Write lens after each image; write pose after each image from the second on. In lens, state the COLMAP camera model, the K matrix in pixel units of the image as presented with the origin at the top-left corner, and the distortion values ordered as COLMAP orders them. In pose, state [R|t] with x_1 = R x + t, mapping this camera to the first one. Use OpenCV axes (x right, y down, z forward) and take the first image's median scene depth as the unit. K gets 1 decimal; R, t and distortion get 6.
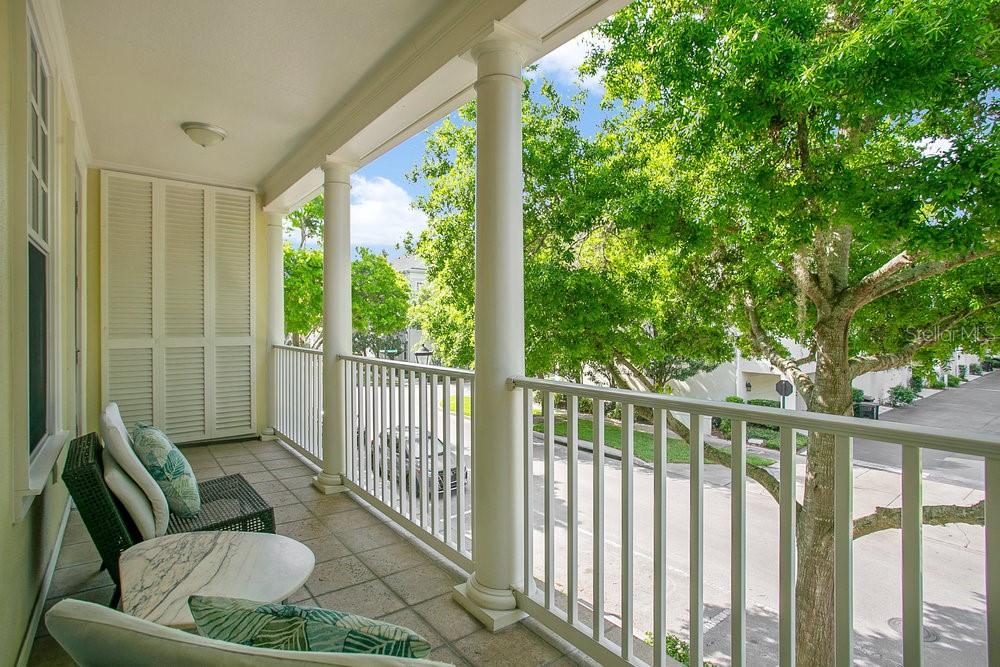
lens RADIAL K [[507.5, 0, 494.7], [0, 507.5, 331.7], [0, 0, 1]] dist [-0.073786, 0.030255]
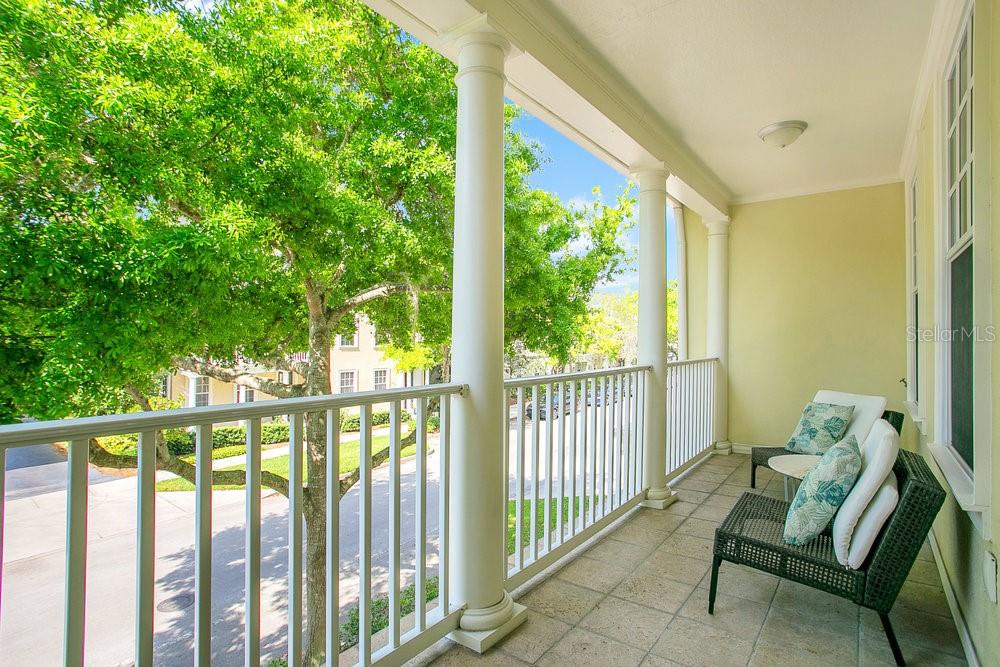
lens RADIAL K [[507.5, 0, 494.7], [0, 507.5, 331.7], [0, 0, 1]] dist [-0.073786, 0.030255]
pose [[-0.281284, 0.011948, 0.959550, -1.093380], [0.006169, 0.999924, -0.010643, -0.007309], [-0.959605, 0.002926, -0.281337, 1.470875]]
